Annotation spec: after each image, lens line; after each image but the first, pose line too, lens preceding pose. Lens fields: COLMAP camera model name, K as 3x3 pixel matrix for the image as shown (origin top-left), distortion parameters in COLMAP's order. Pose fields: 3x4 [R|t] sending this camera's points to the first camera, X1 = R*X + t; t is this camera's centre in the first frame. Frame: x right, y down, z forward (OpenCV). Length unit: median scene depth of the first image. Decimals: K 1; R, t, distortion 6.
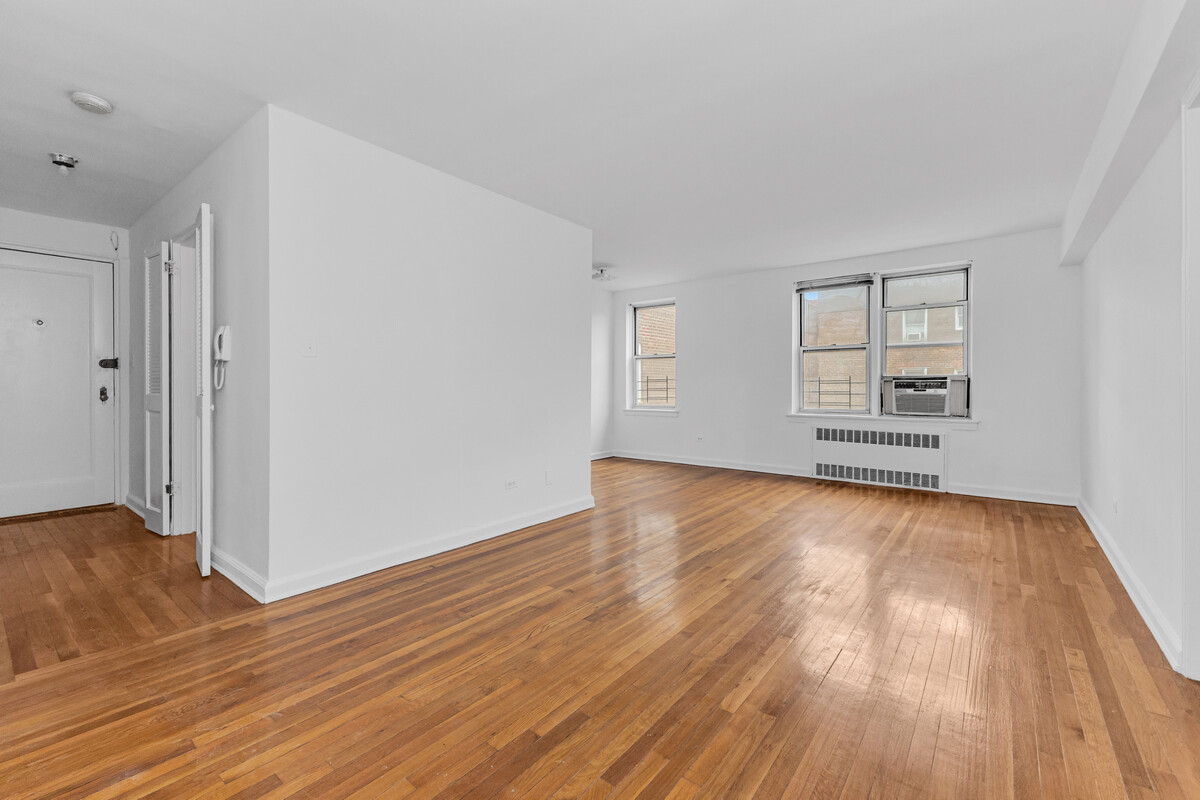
lens RADIAL K [[512.3, 0, 598.0], [0, 512.3, 385.2], [0, 0, 1]] dist [0.001130, 0.000165]
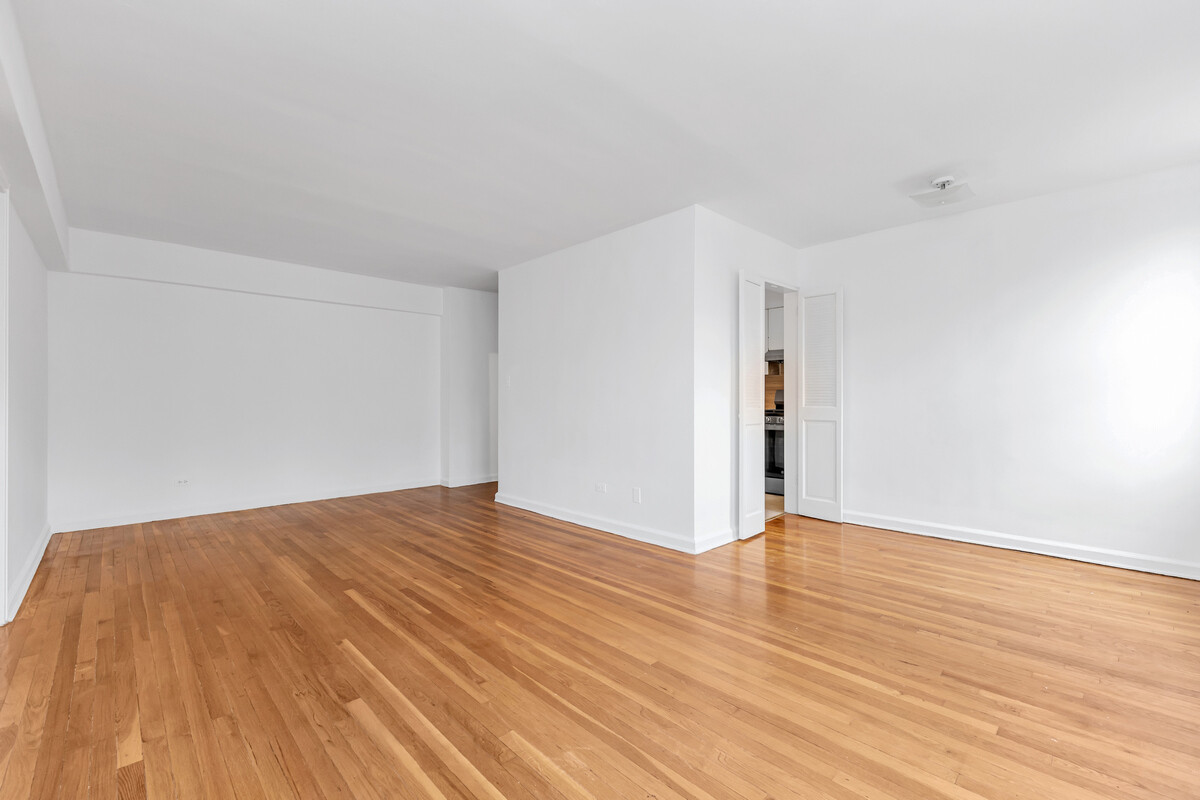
lens RADIAL K [[503.9, 0, 600.0], [0, 503.9, 400.0], [0, 0, 1]] dist [-0.001498, -0.000267]
pose [[-0.132772, -0.001283, -0.991146, 1.144498], [-0.000013, 0.999999, -0.001293, -0.006529], [0.991147, -0.000159, -0.132772, 1.377373]]
